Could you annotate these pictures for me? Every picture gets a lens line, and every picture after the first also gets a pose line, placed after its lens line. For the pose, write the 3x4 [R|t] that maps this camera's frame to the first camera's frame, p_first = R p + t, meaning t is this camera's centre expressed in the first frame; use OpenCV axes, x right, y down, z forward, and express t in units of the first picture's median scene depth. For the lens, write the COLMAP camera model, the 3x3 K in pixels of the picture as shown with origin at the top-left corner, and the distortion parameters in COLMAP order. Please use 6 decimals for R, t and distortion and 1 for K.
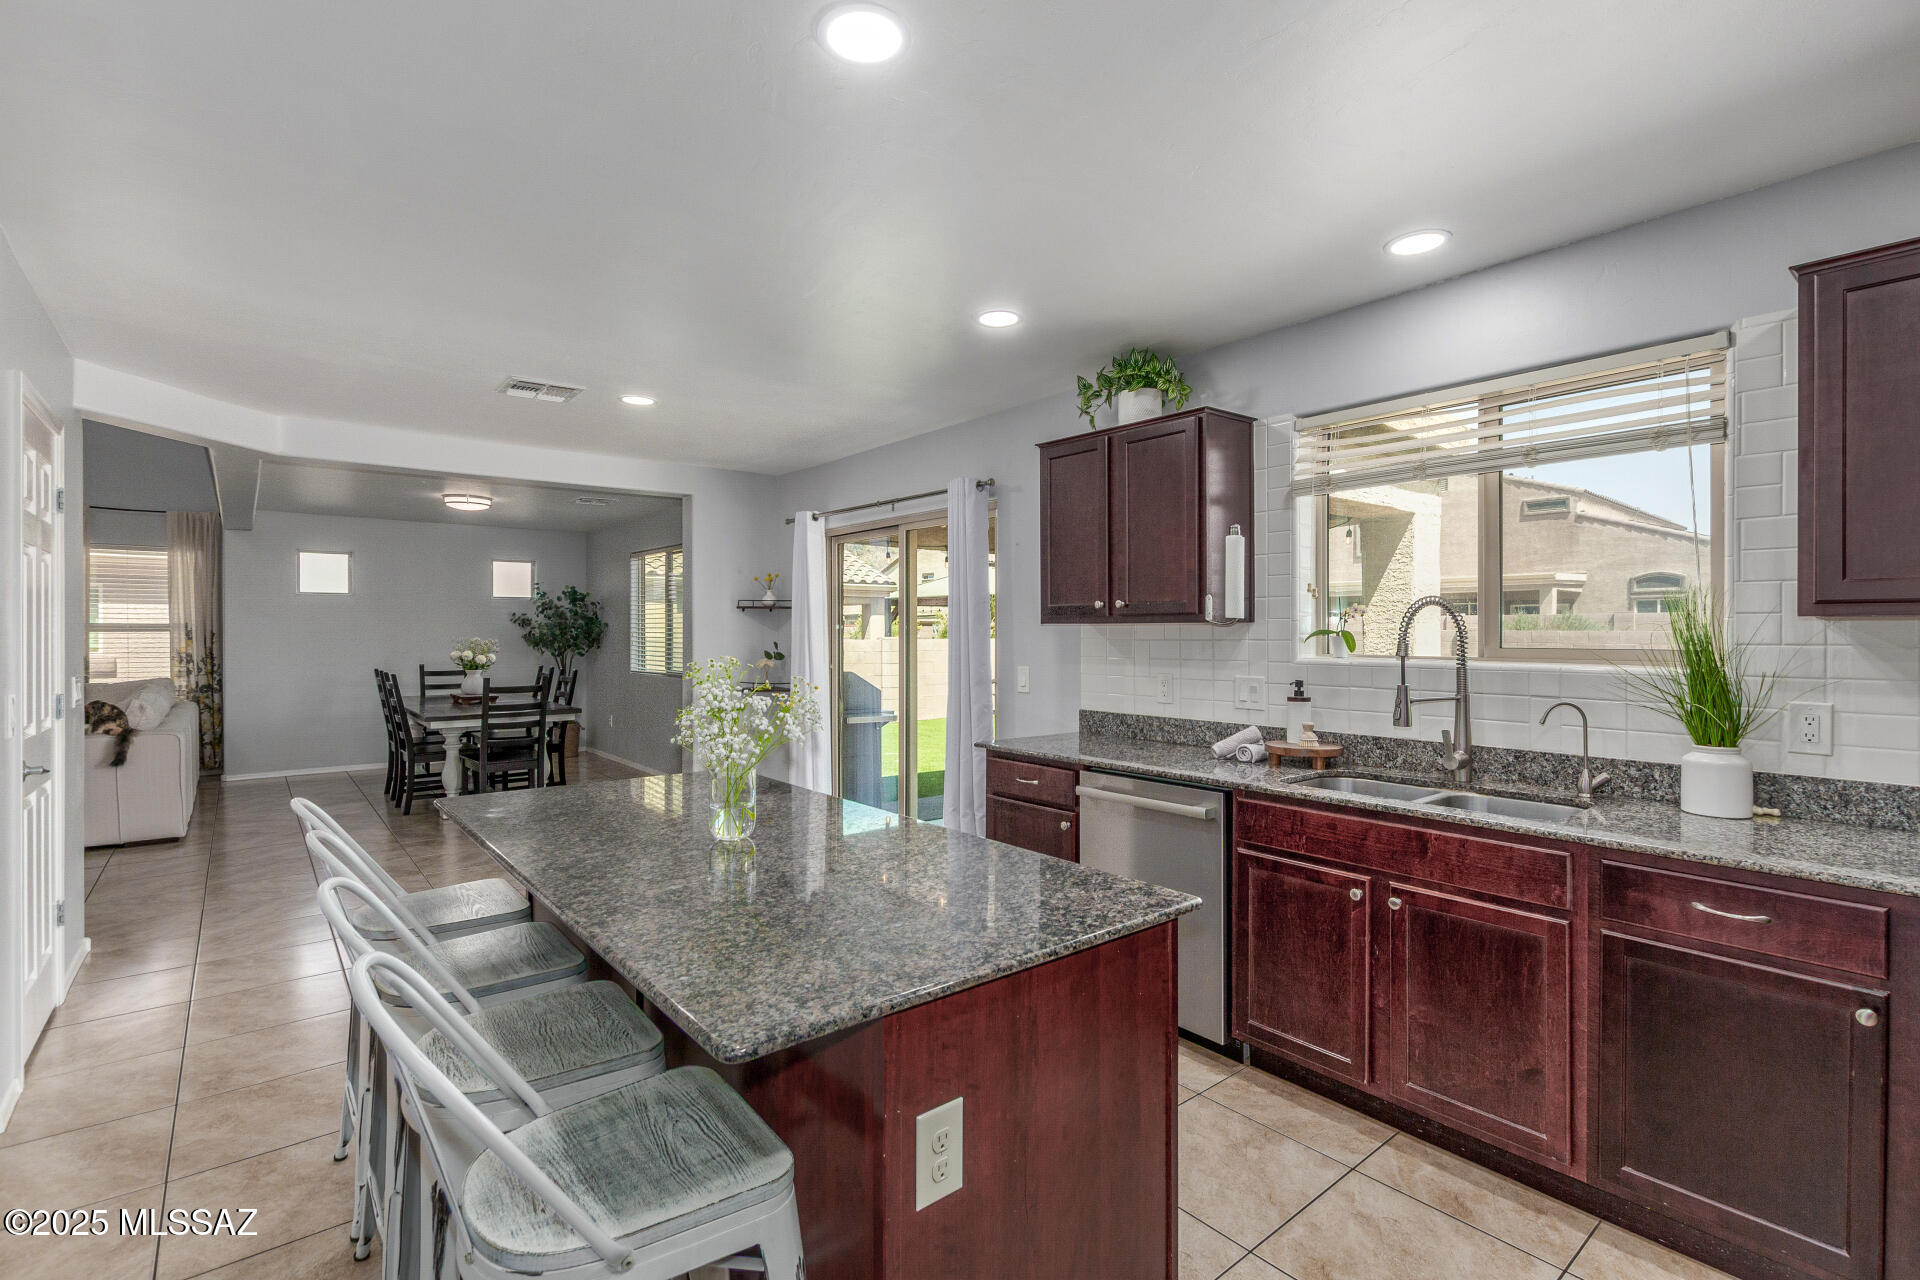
lens RADIAL K [[880.2, 0, 961.6], [0, 880.2, 634.1], [0, 0, 1]] dist [0.003171, -0.002895]
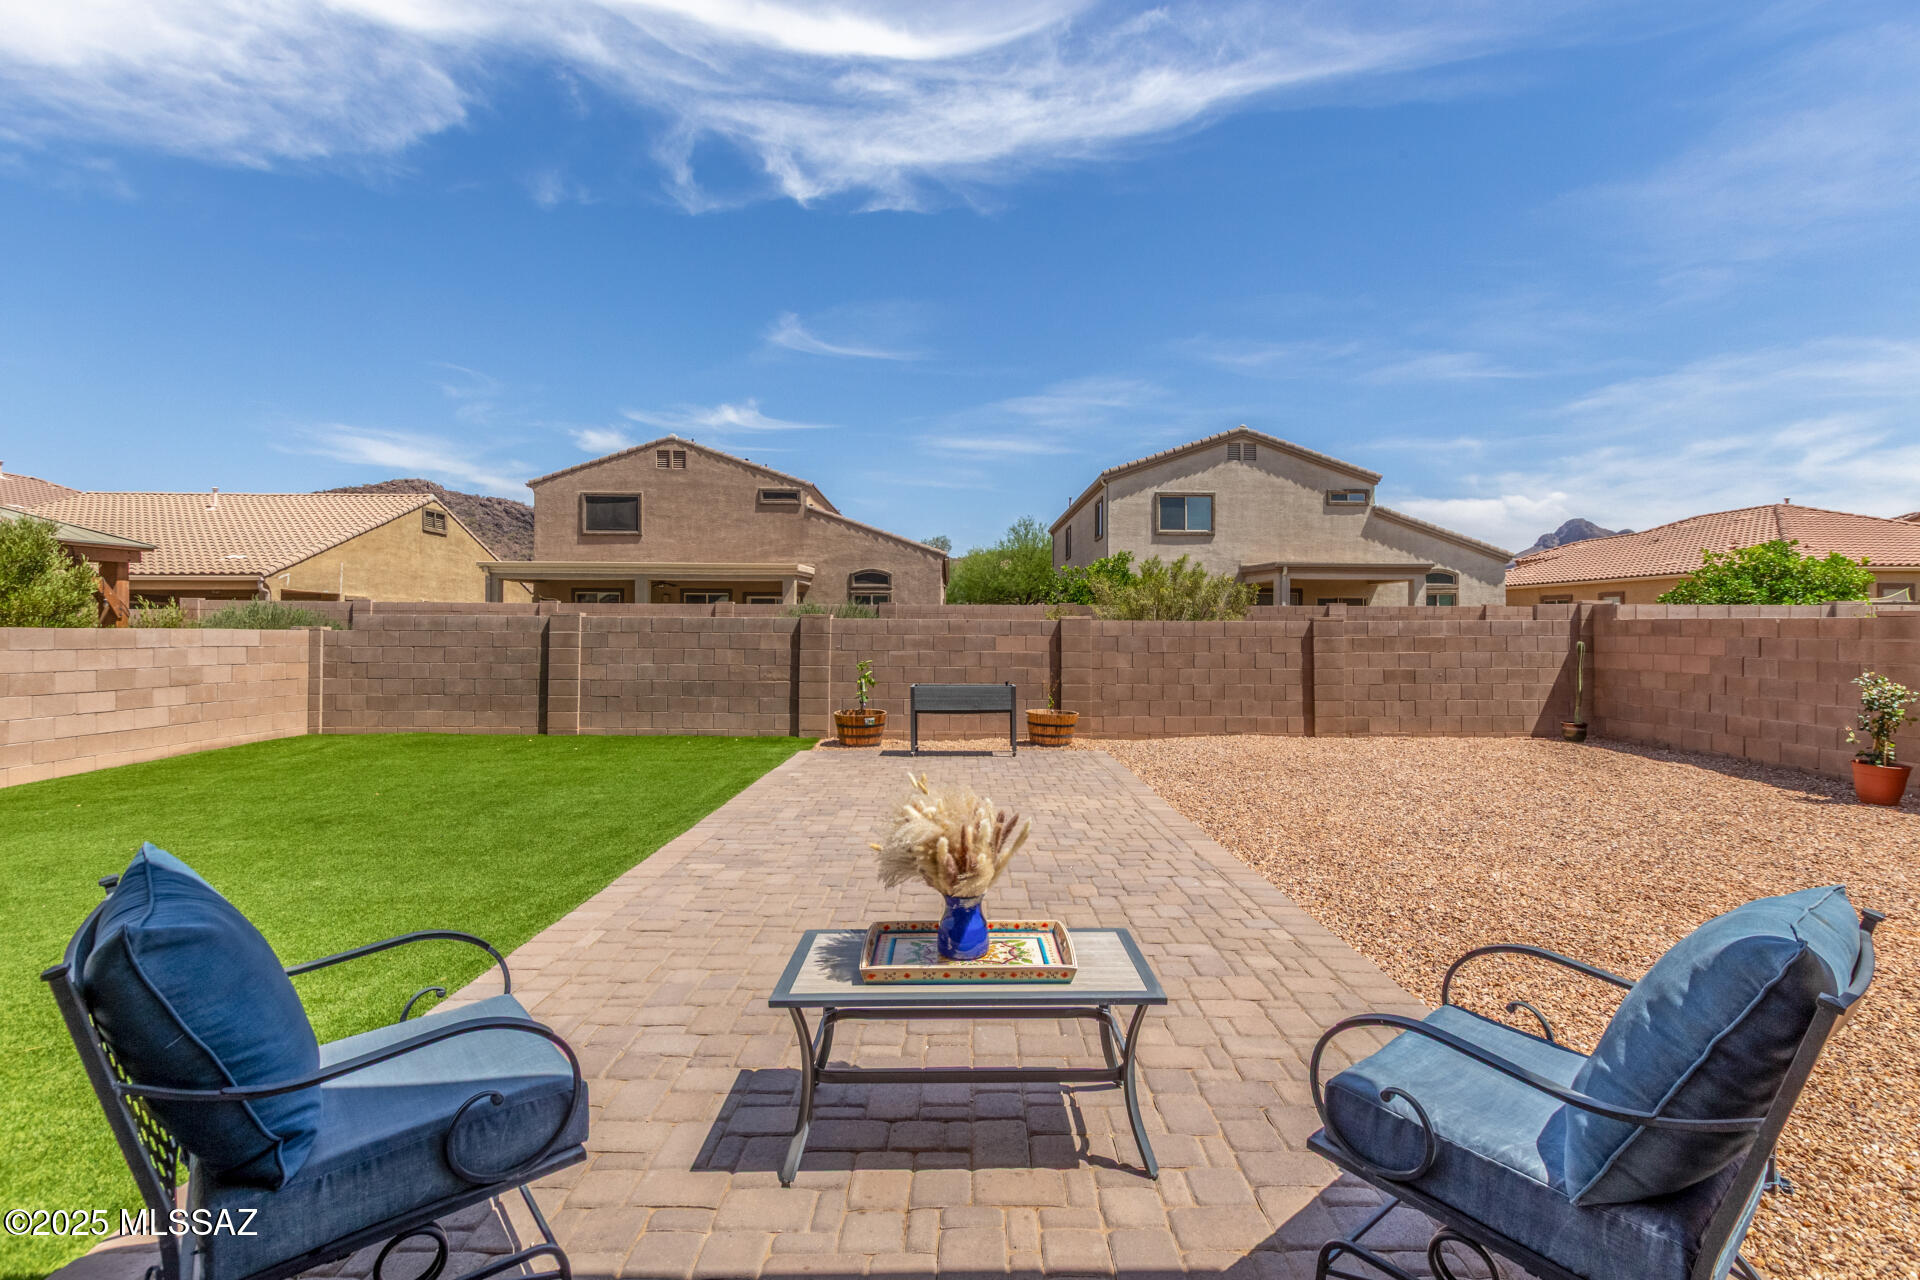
lens RADIAL K [[880.2, 0, 962.2], [0, 880.2, 631.4], [0, 0, 1]] dist [0.003171, -0.002895]
pose [[0.635250, 0.001574, 0.772305, 0.174622], [-0.002848, 0.999996, 0.000305, 0.016875], [-0.772301, -0.002394, 0.635252, 1.060491]]
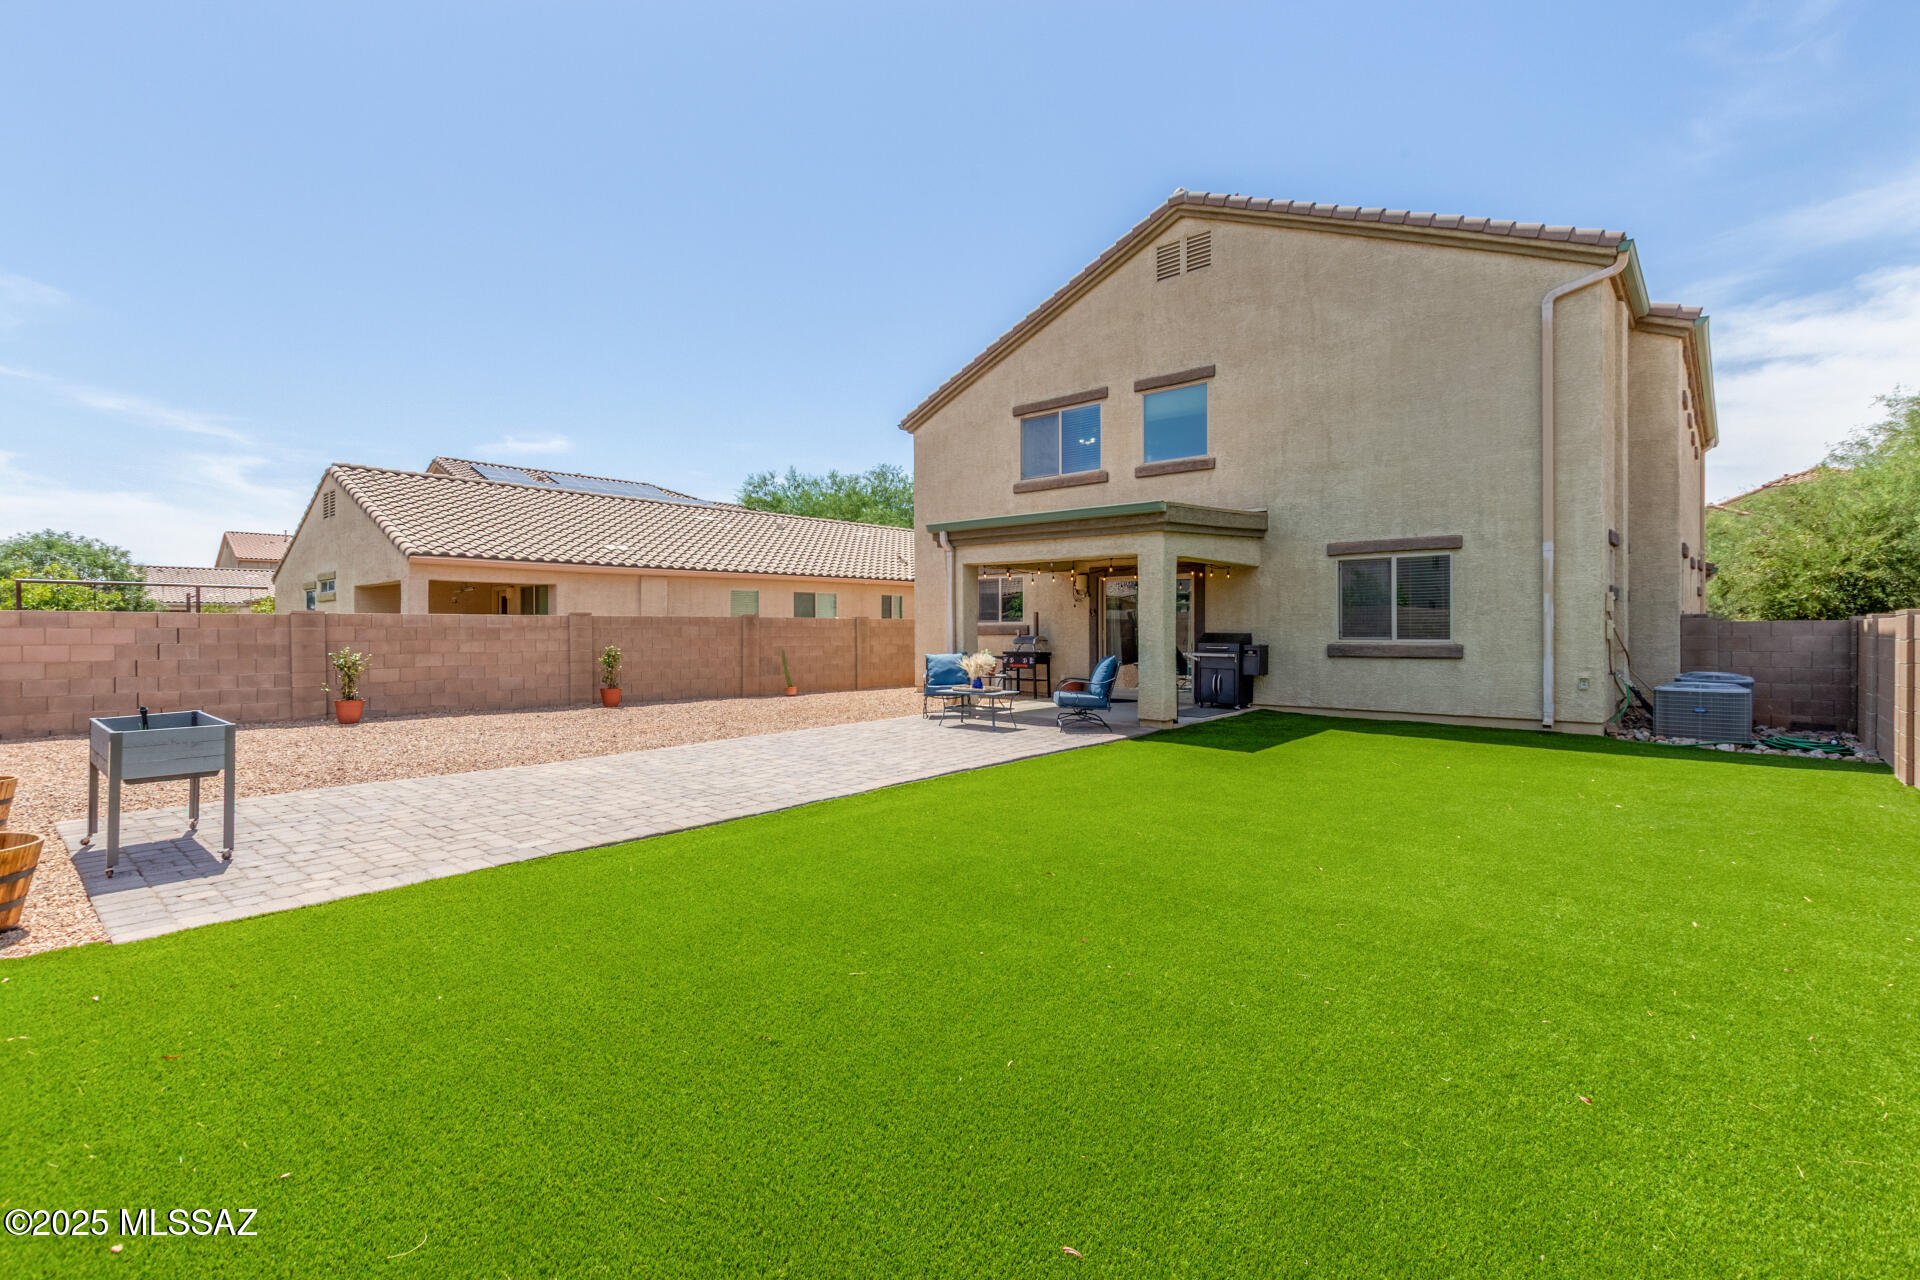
lens RADIAL K [[880.2, 0, 972.6], [0, 880.2, 633.7], [0, 0, 1]] dist [0.003171, -0.002895]
pose [[-0.985177, 0.005687, -0.171444, 0.783743], [0.004109, 0.999946, 0.009555, 0.024567], [0.171489, 0.008709, -0.985148, 3.050232]]
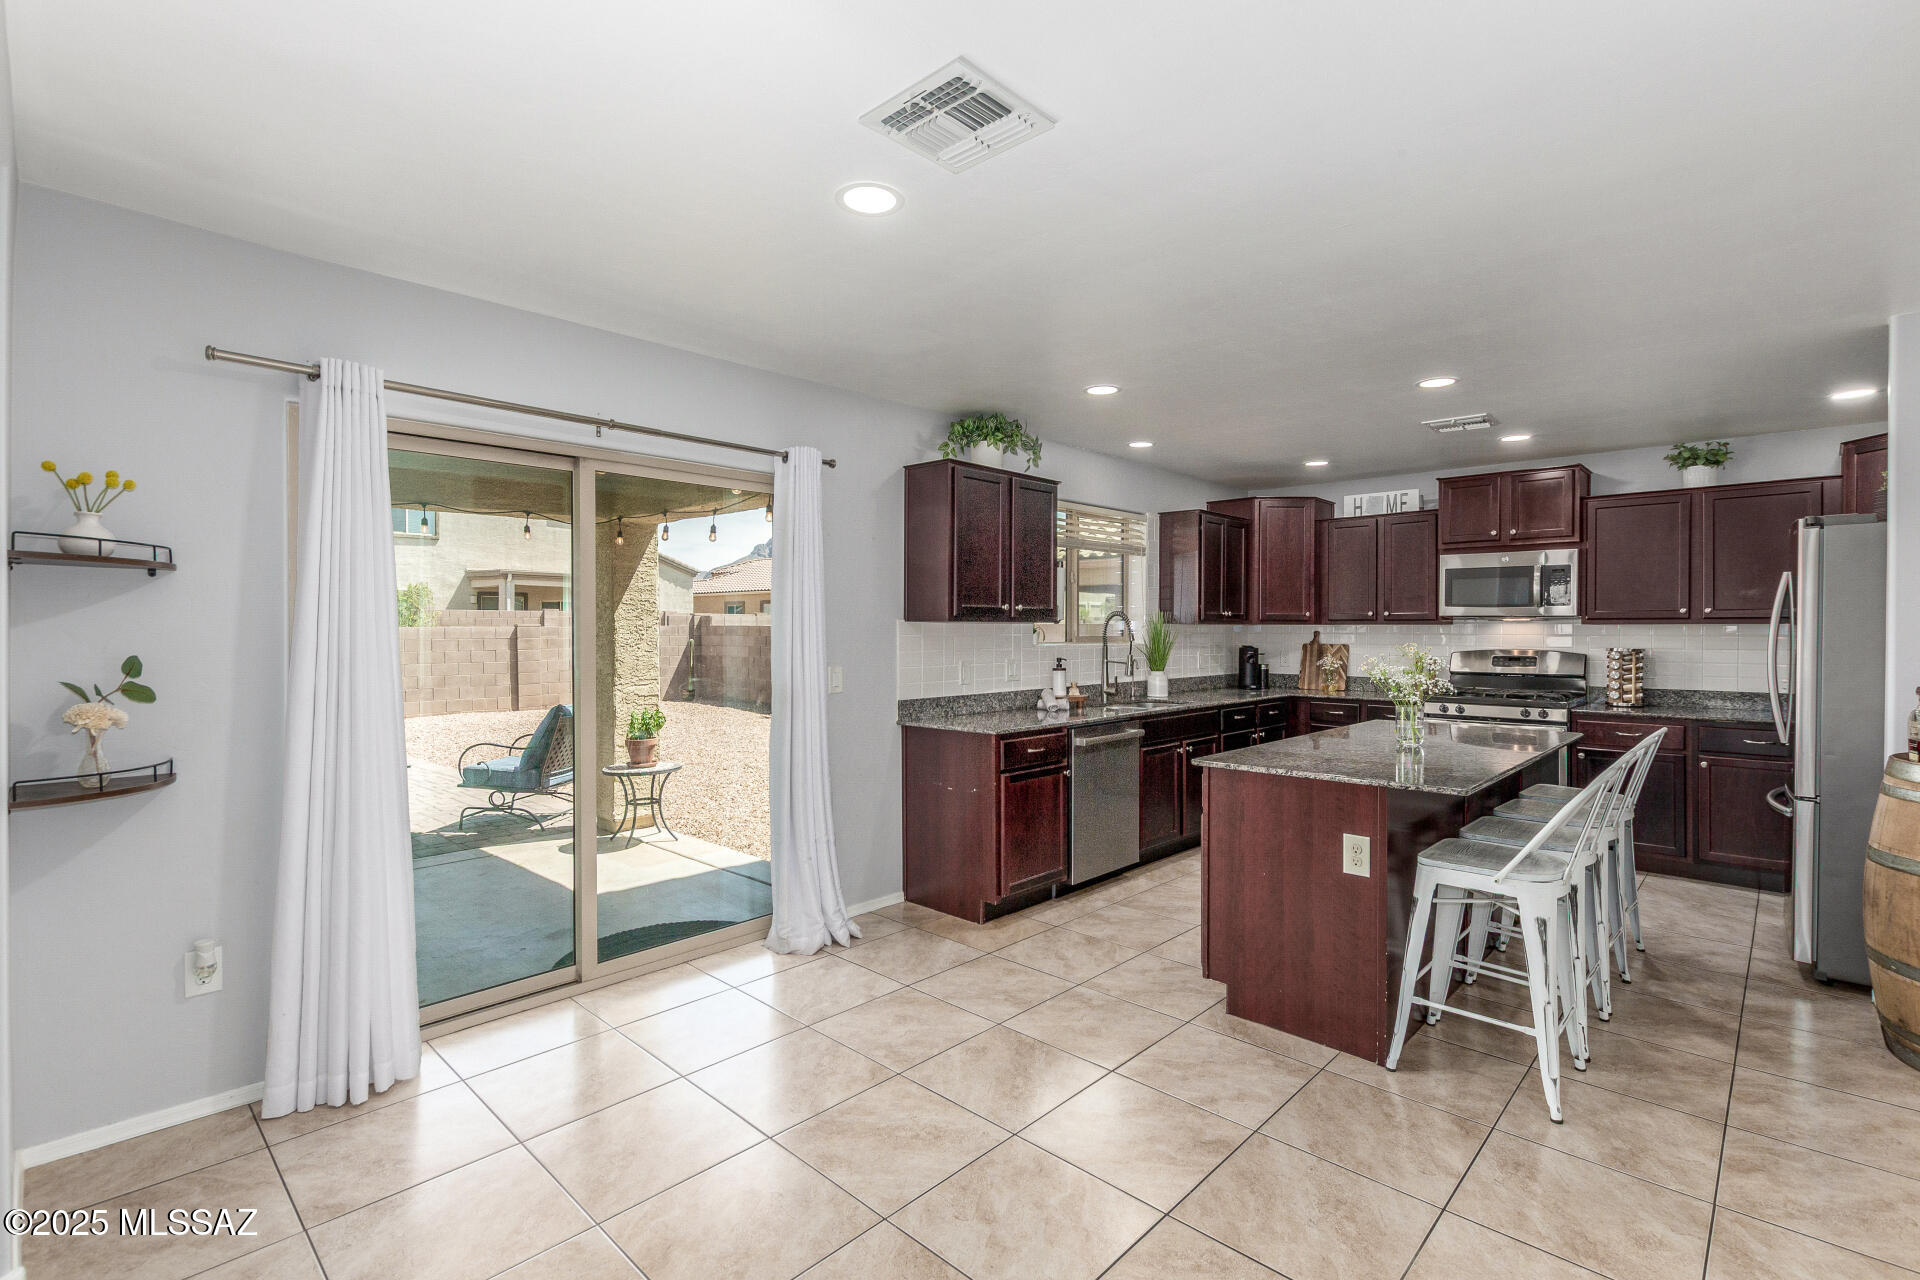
lens RADIAL K [[880.2, 0, 977.9], [0, 880.2, 628.2], [0, 0, 1]] dist [0.003171, -0.002895]
pose [[-0.136688, -0.001026, 0.990614, -0.631485], [0.002151, 0.999997, 0.001332, -0.003019], [-0.990612, 0.002312, -0.136686, 0.696971]]
